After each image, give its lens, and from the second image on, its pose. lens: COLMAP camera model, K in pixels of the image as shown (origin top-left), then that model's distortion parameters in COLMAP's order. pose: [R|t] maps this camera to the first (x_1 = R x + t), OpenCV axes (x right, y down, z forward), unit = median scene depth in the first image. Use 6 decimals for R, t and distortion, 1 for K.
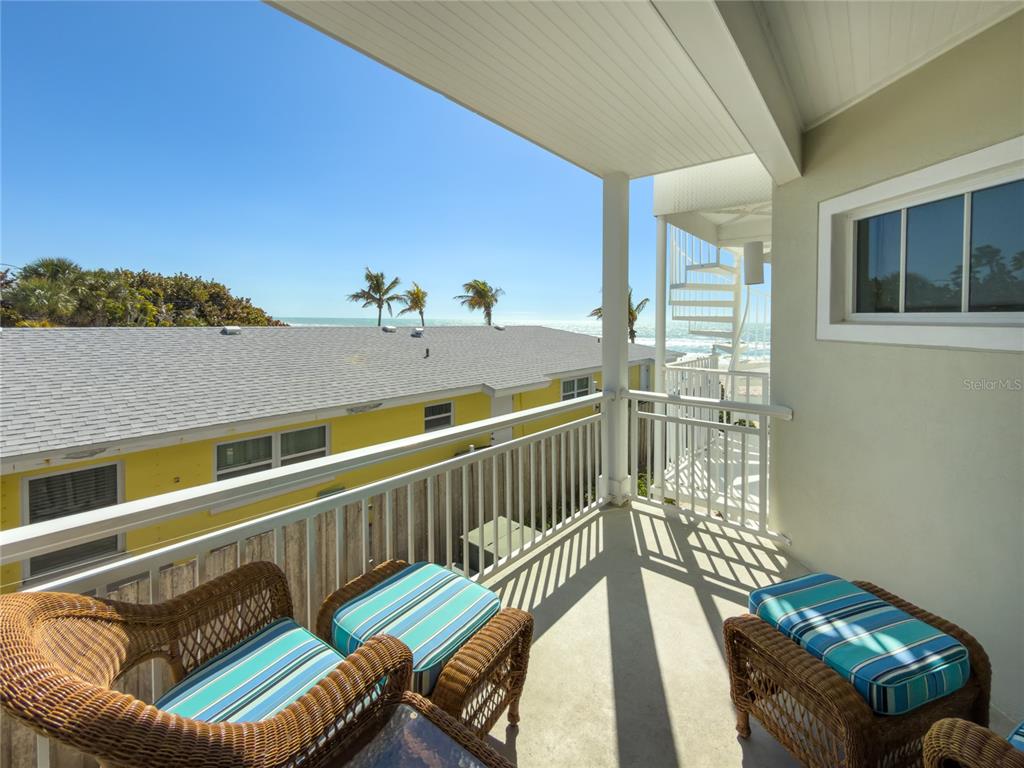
lens RADIAL K [[413.6, 0, 481.2], [0, 413.6, 323.4], [0, 0, 1]] dist [0.001010, -0.000332]
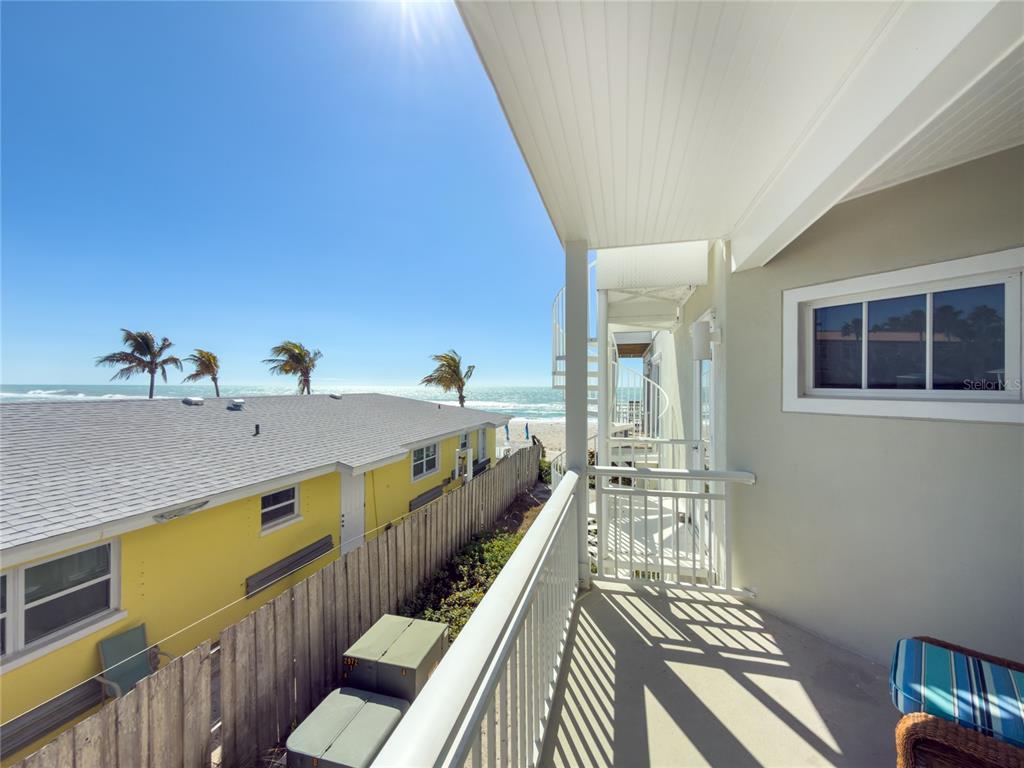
lens RADIAL K [[413.6, 0, 513.2], [0, 413.6, 382.3], [0, 0, 1]] dist [0.001010, -0.000332]
pose [[0.898224, -0.003600, 0.439524, -0.297727], [0.012231, 0.999784, -0.016807, -0.026159], [-0.439368, 0.020472, 0.898074, 0.267141]]
